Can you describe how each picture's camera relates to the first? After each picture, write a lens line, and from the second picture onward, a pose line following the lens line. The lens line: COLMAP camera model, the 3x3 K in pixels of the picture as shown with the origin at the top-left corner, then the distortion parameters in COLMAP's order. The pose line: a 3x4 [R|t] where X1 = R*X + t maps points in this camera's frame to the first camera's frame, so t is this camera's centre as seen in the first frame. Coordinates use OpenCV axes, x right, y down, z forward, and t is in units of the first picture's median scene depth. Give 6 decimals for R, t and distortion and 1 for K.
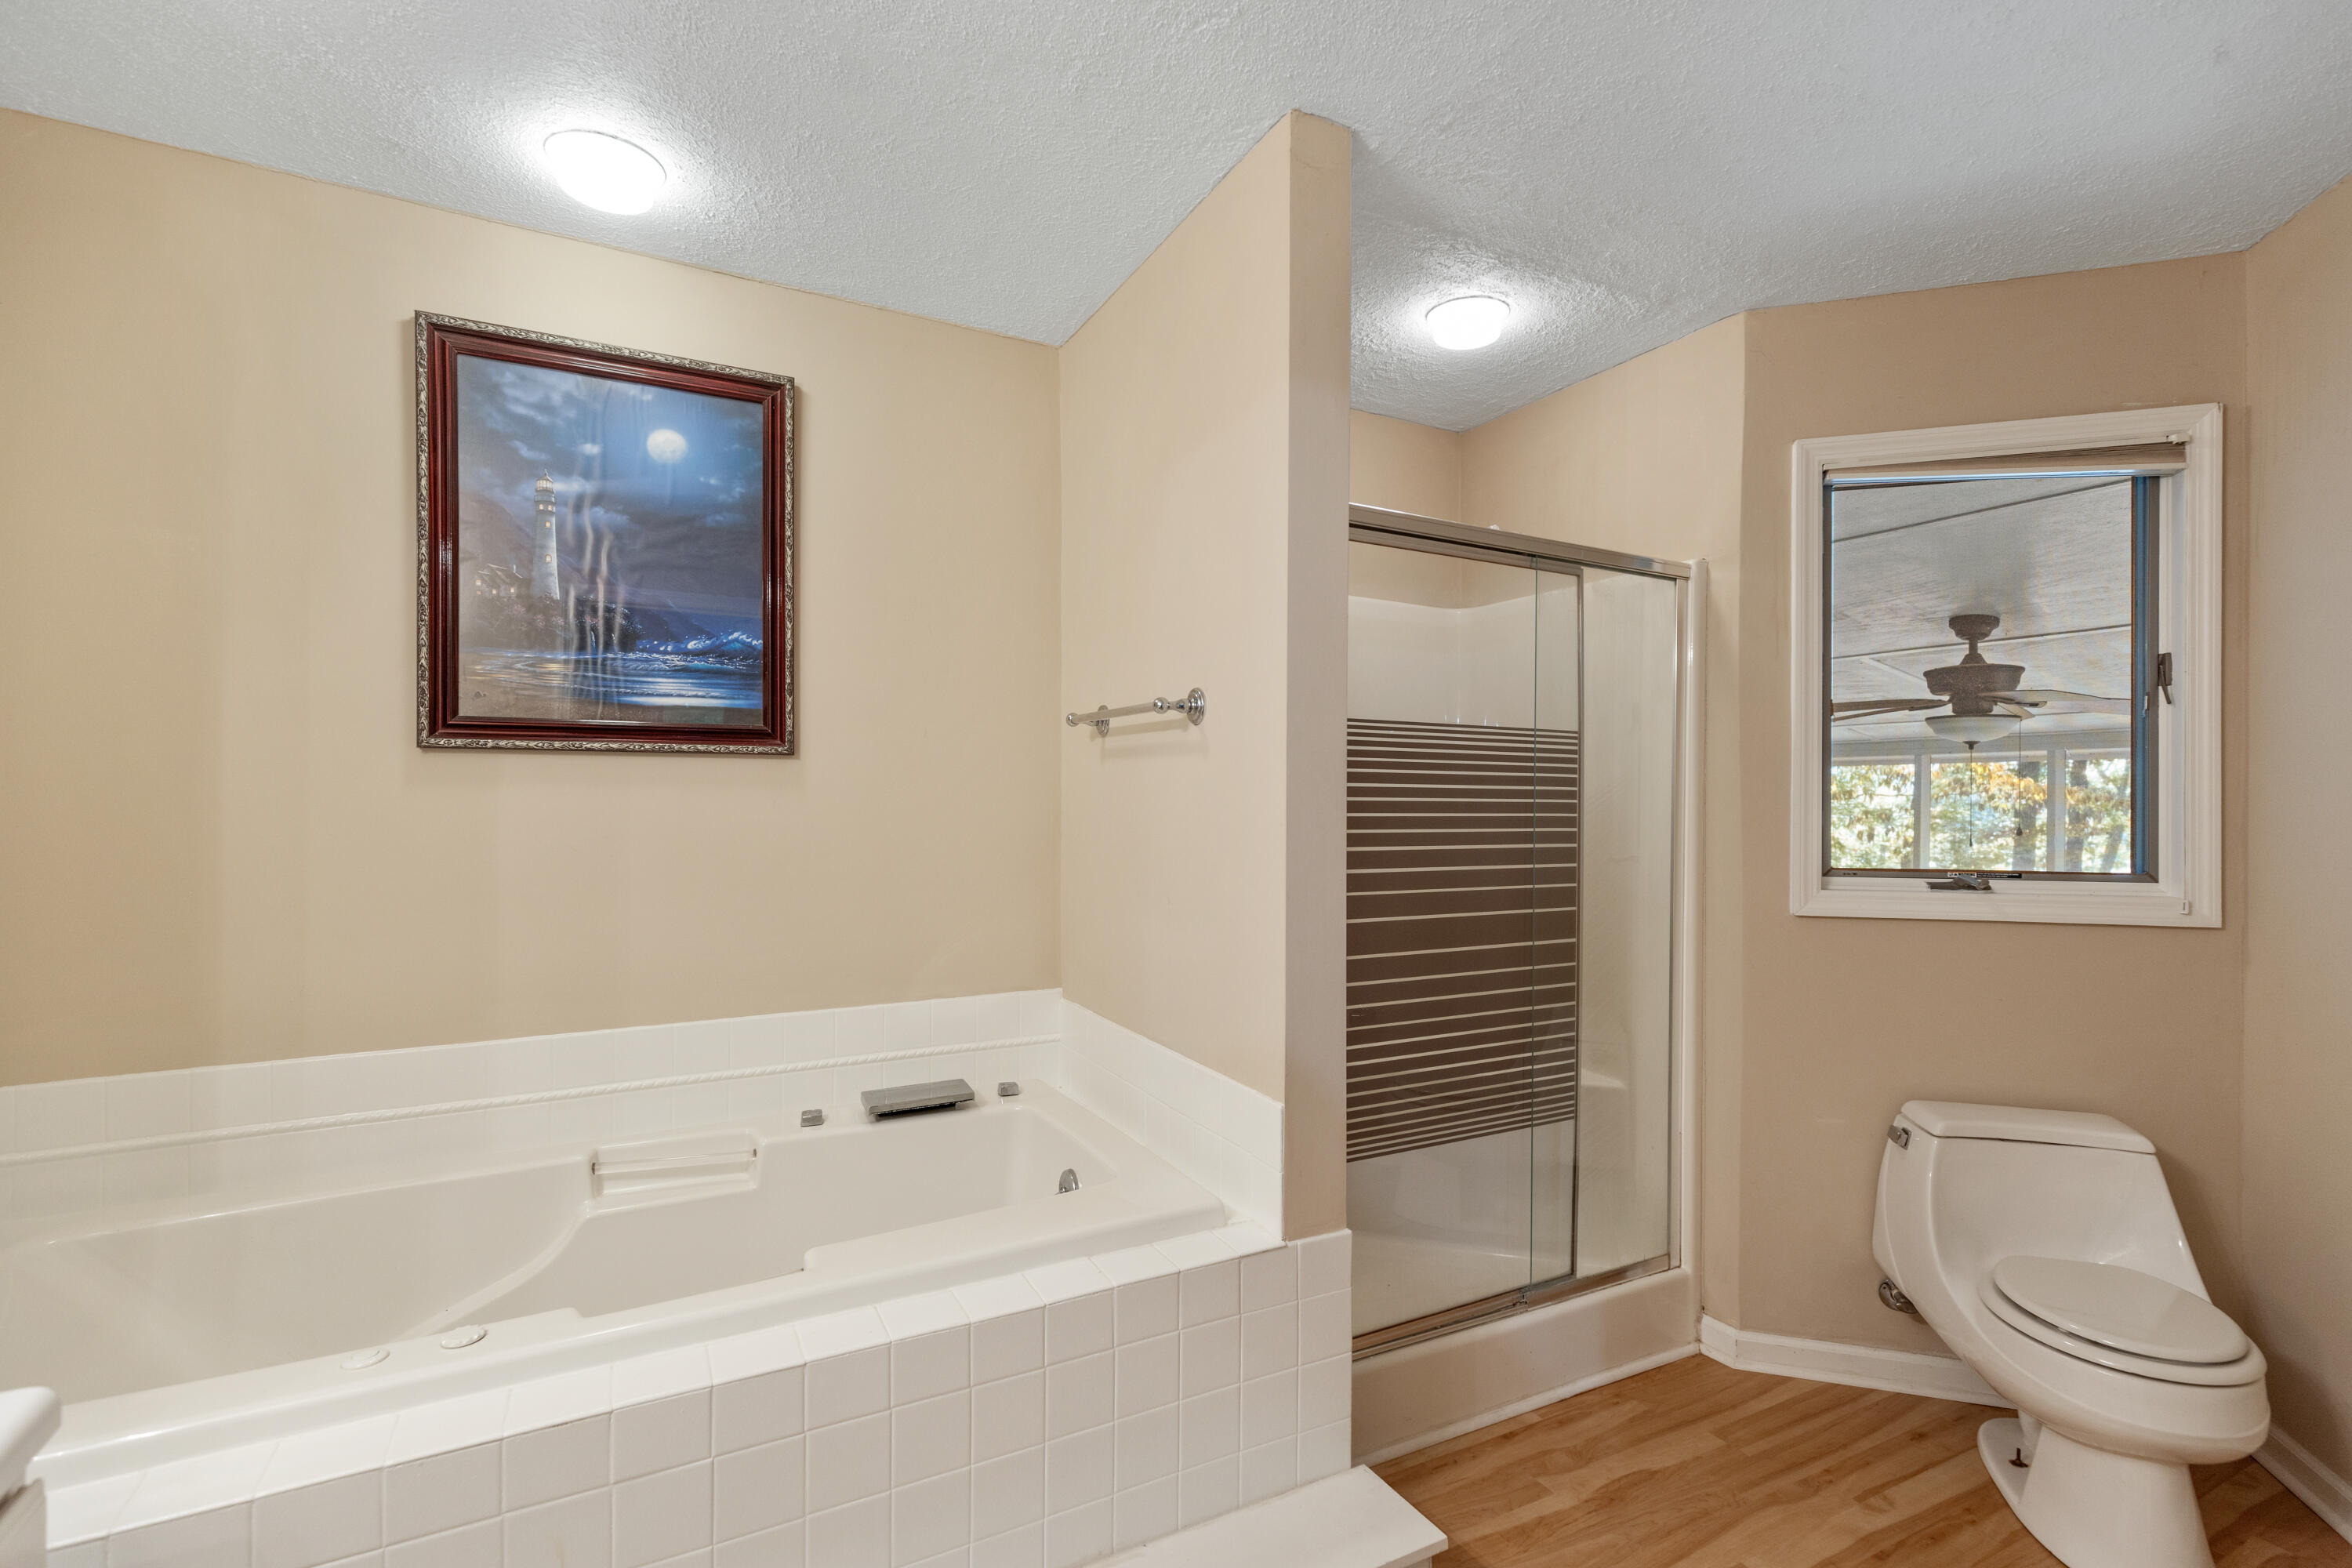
lens RADIAL K [[1077.1, 0, 1176.0], [0, 1077.1, 784.0], [0, 0, 1]] dist [0.002219, 0.000459]
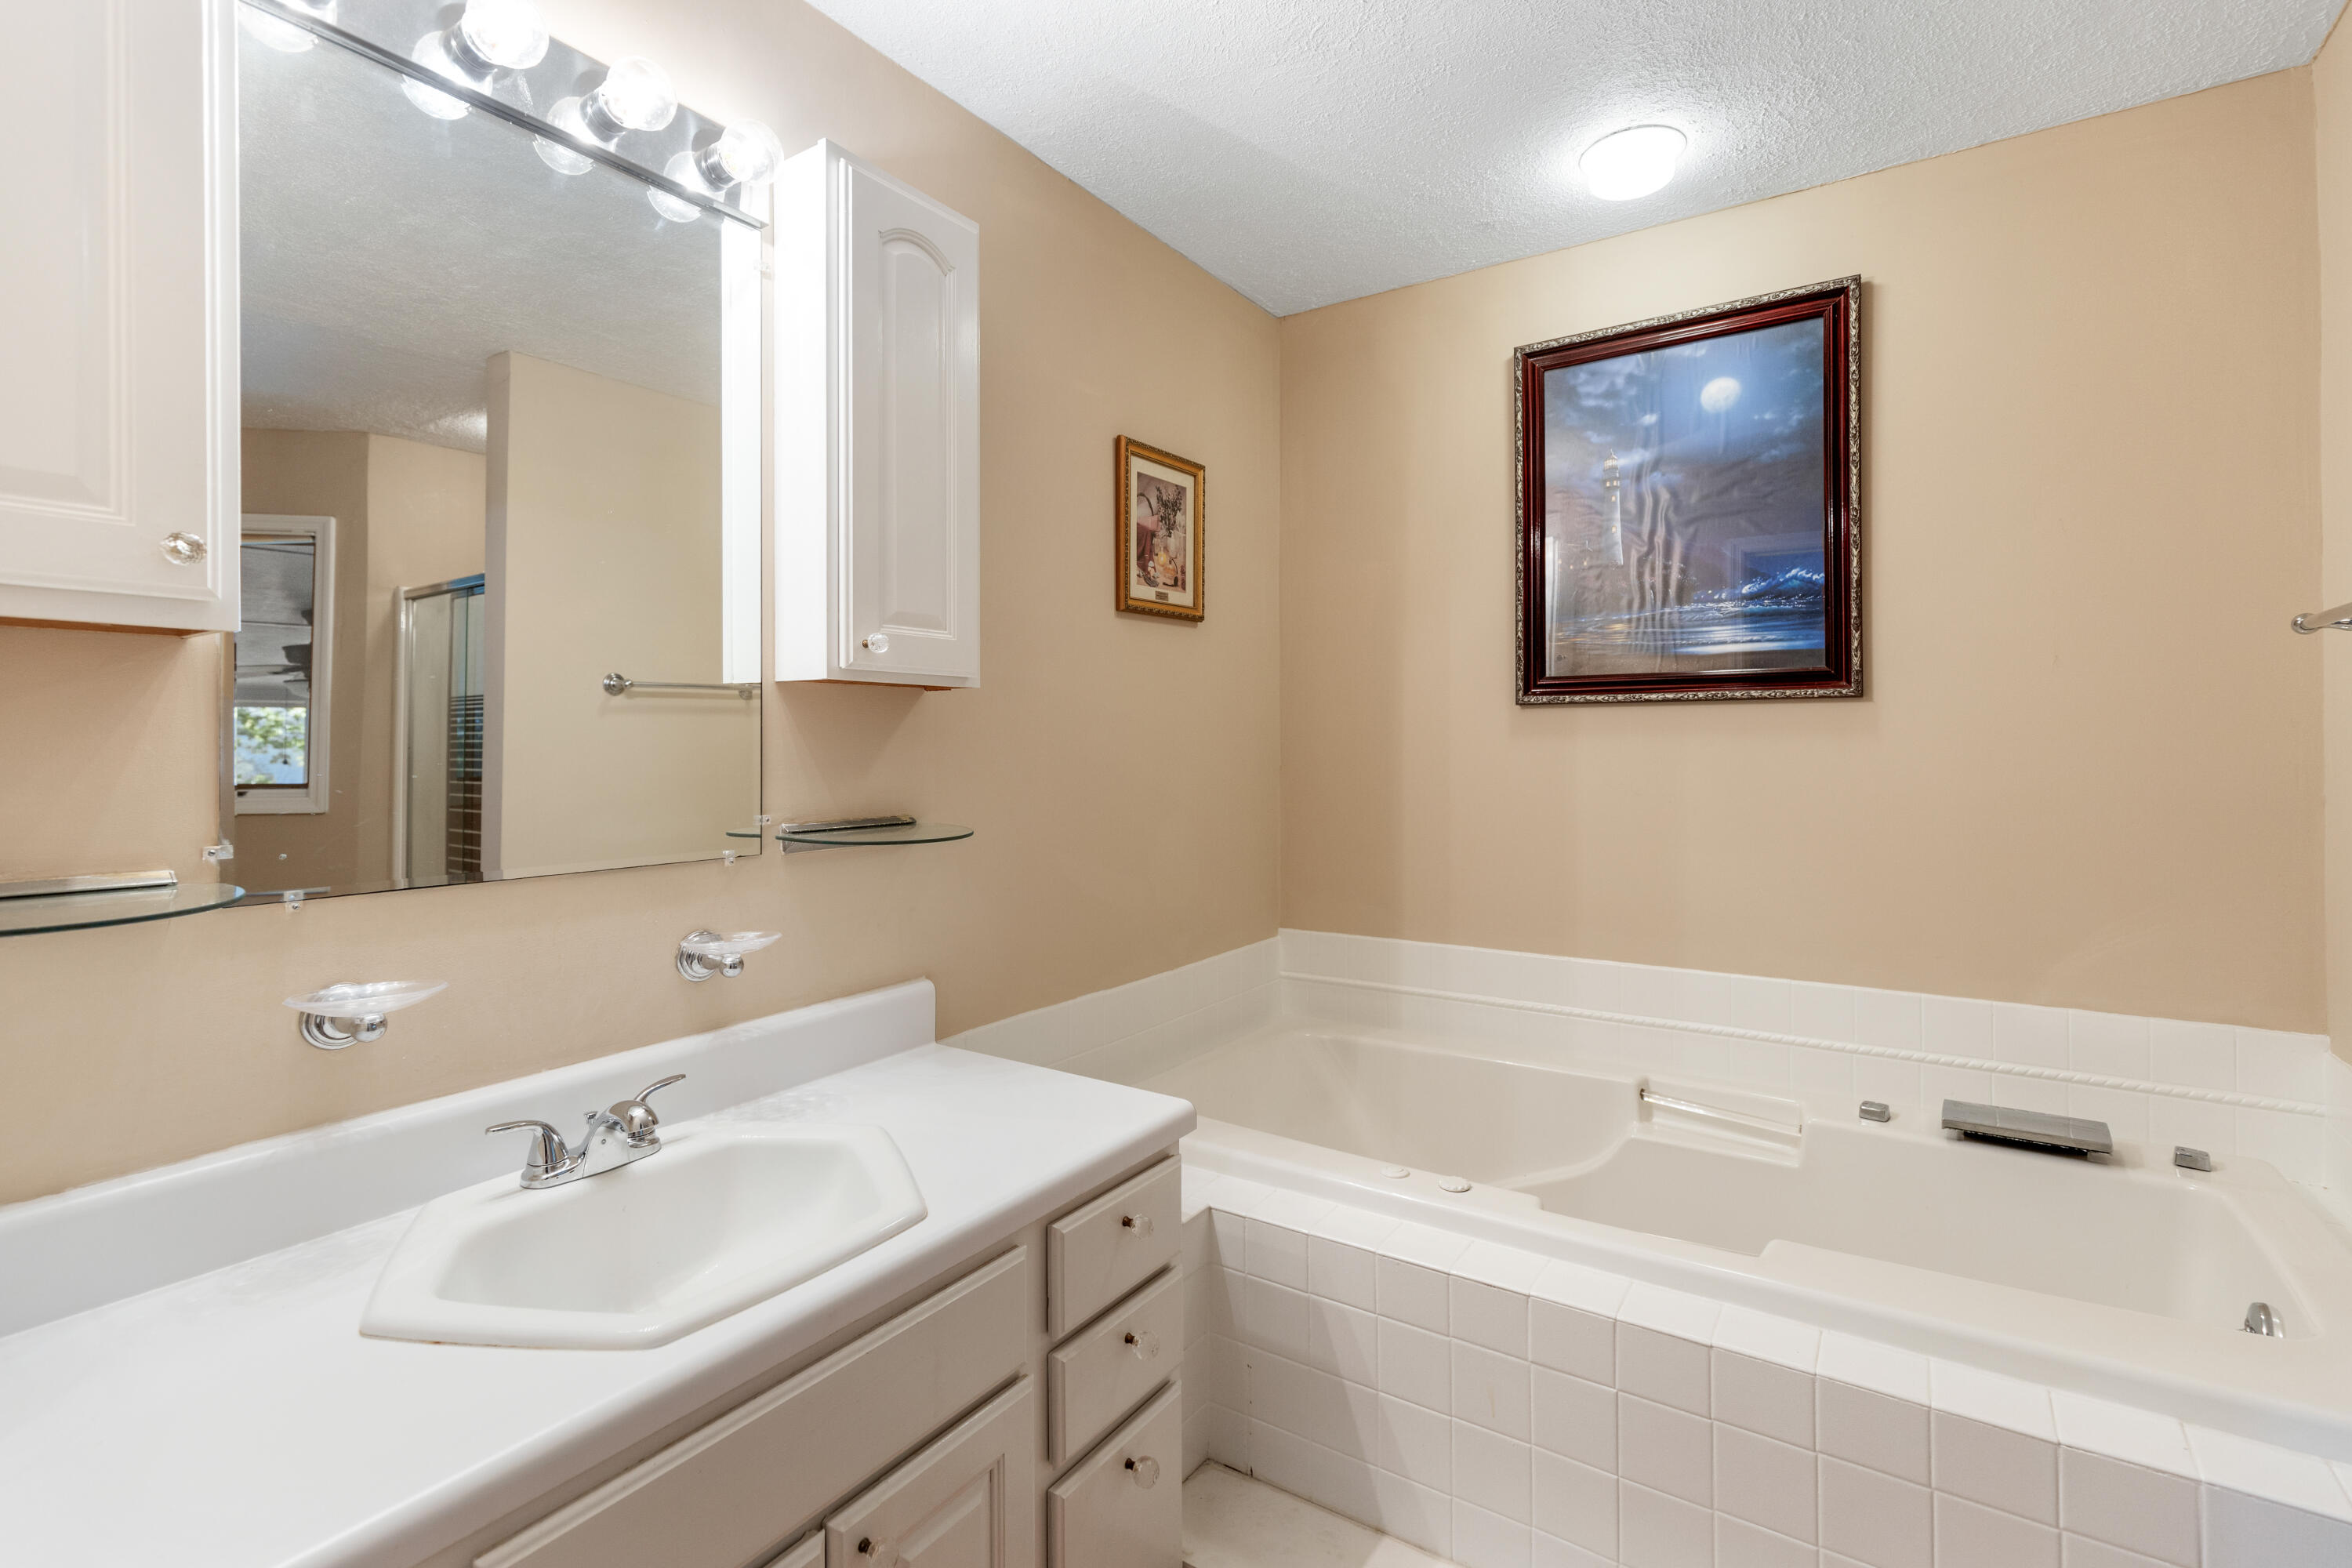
lens RADIAL K [[1071.9, 0, 1180.0], [0, 1071.9, 720.9], [0, 0, 1]] dist [-0.000628, -0.000246]
pose [[0.455420, -0.024448, -0.889941, 0.183401], [0.013469, 0.999698, -0.020570, 0.003575], [0.890175, -0.002618, 0.455612, 0.101974]]
